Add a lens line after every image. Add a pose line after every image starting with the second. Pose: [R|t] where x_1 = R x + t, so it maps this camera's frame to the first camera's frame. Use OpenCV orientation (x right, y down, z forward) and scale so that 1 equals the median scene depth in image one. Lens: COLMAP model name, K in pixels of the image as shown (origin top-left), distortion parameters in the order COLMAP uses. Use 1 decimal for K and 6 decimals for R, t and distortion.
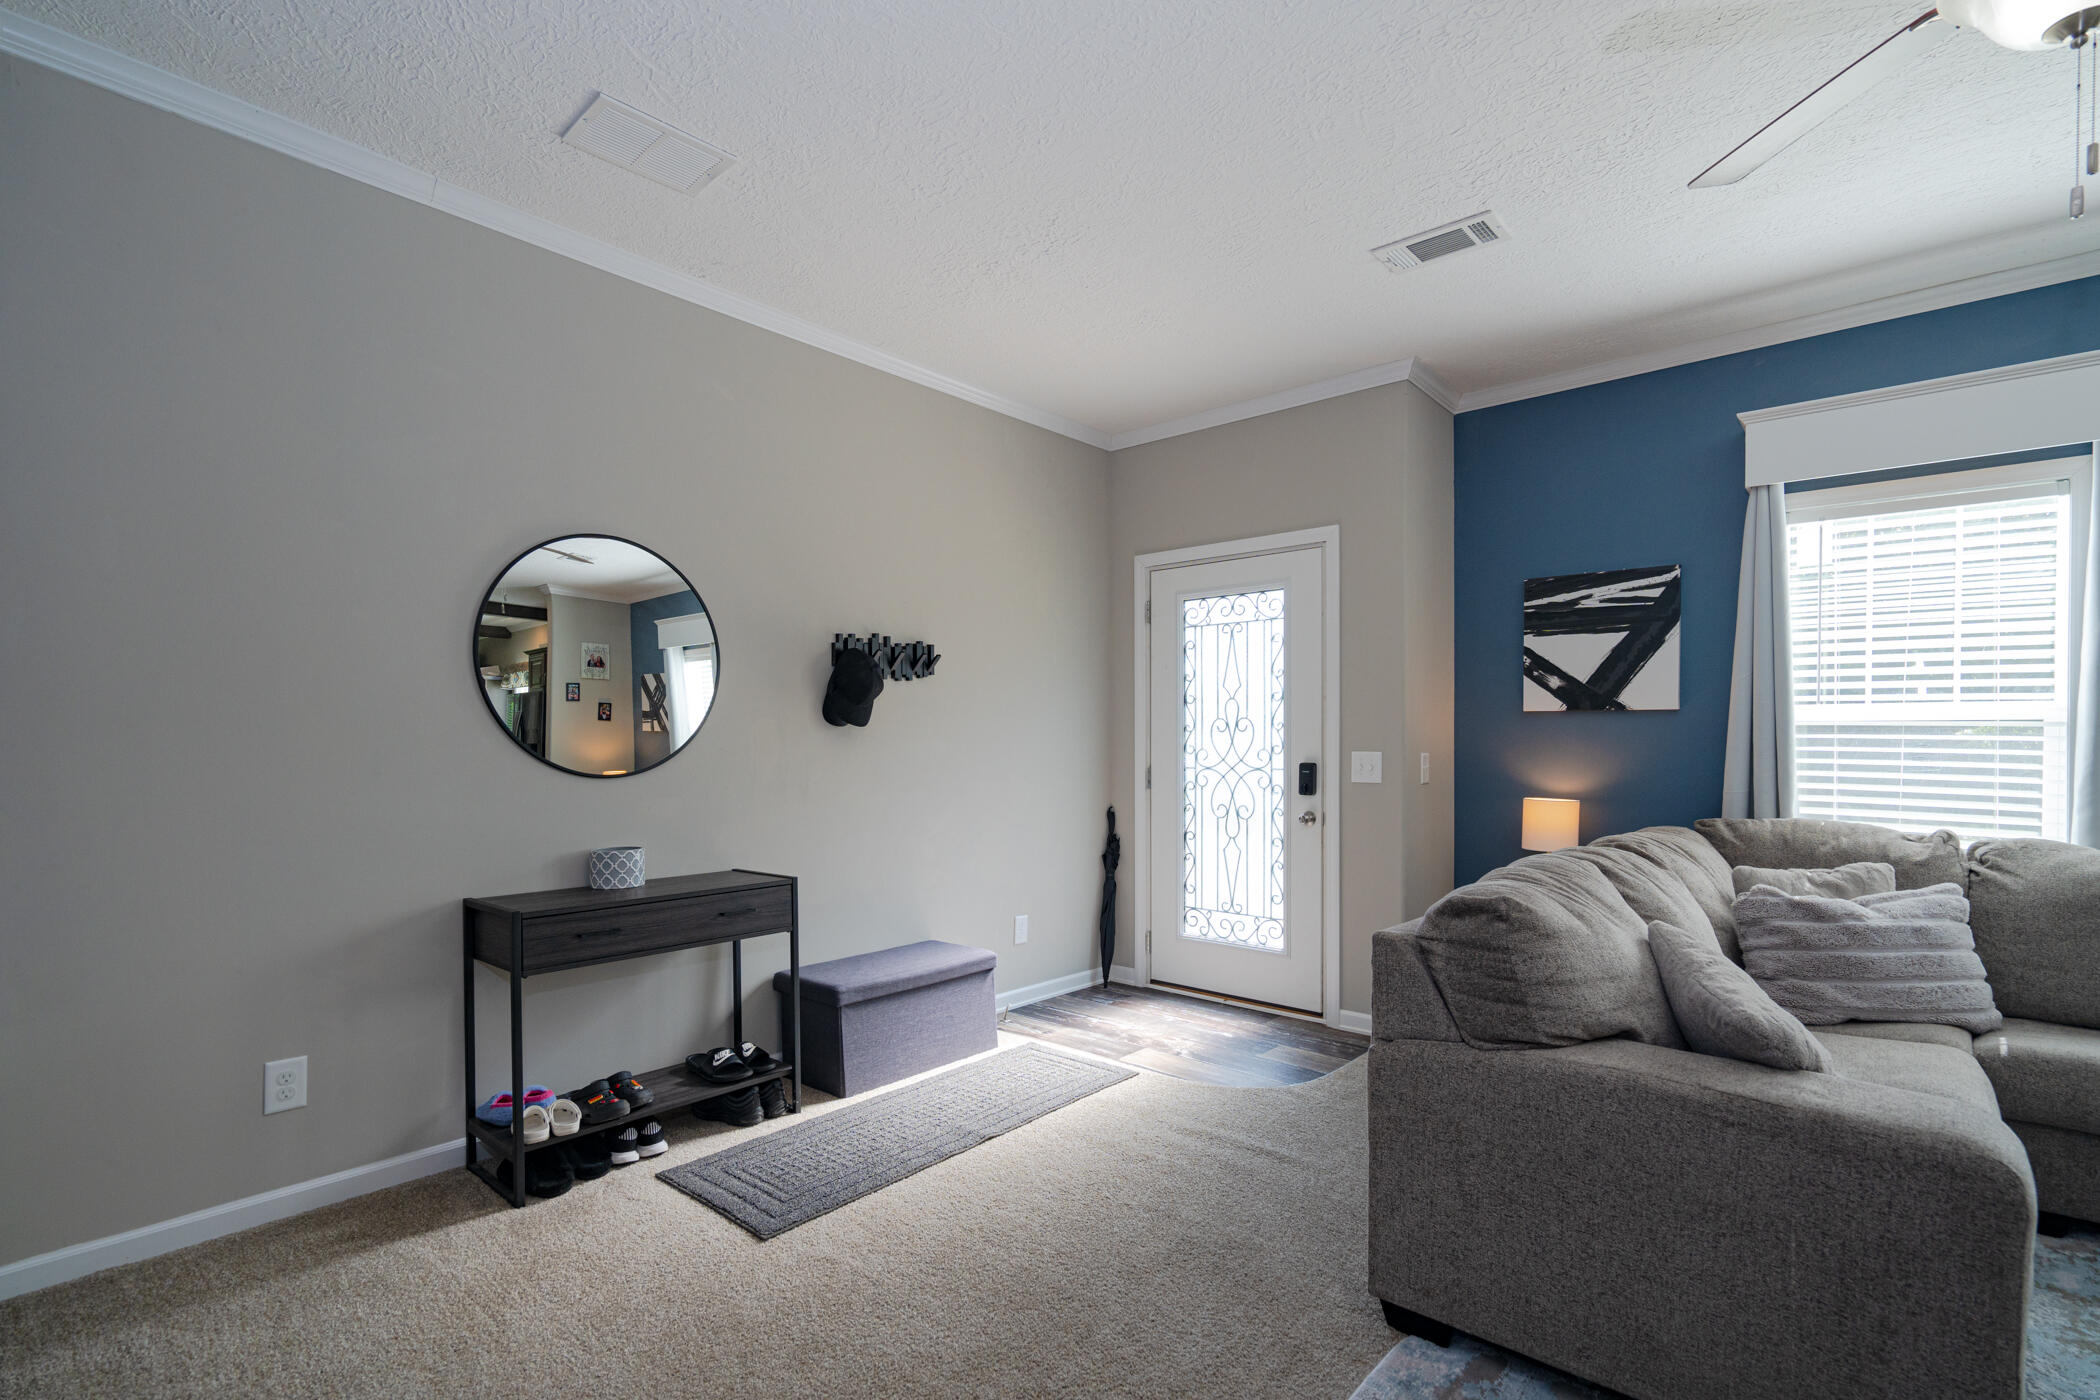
lens RADIAL K [[962.5, 0, 1052.9], [0, 962.5, 754.4], [0, 0, 1]] dist [-0.013535, 0.005314]
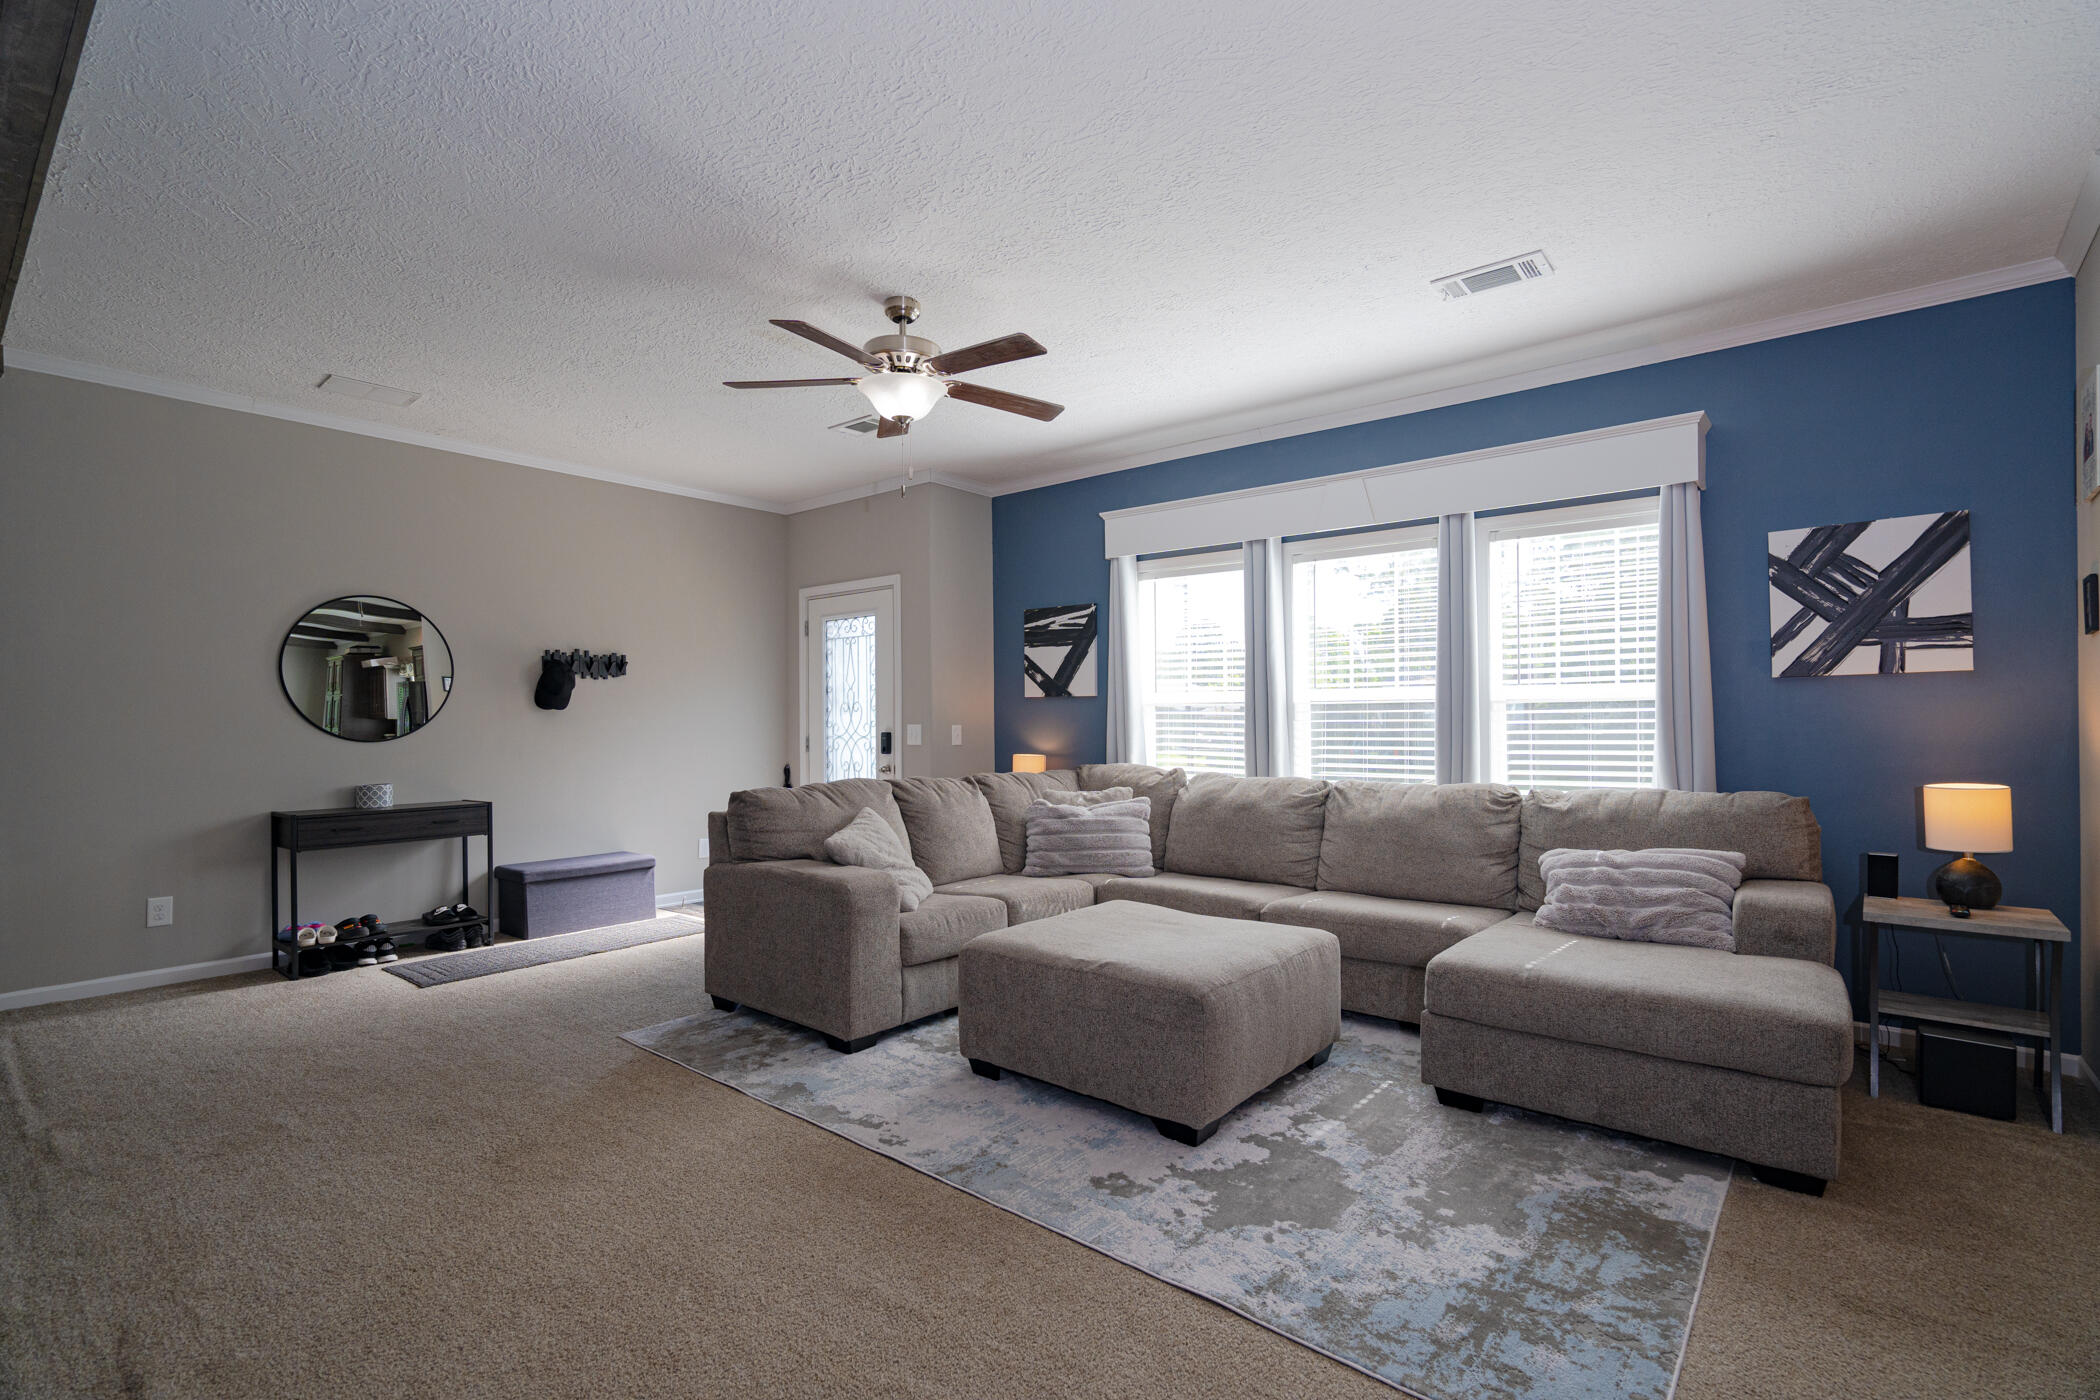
lens RADIAL K [[958.1, 0, 1049.4], [0, 958.1, 721.6], [0, 0, 1]] dist [-0.000652, 0.000201]
pose [[0.999593, -0.005460, 0.027990, 0.503142], [0.005801, 0.999910, -0.012137, 0.012287], [-0.027922, 0.012295, 0.999535, -0.521243]]
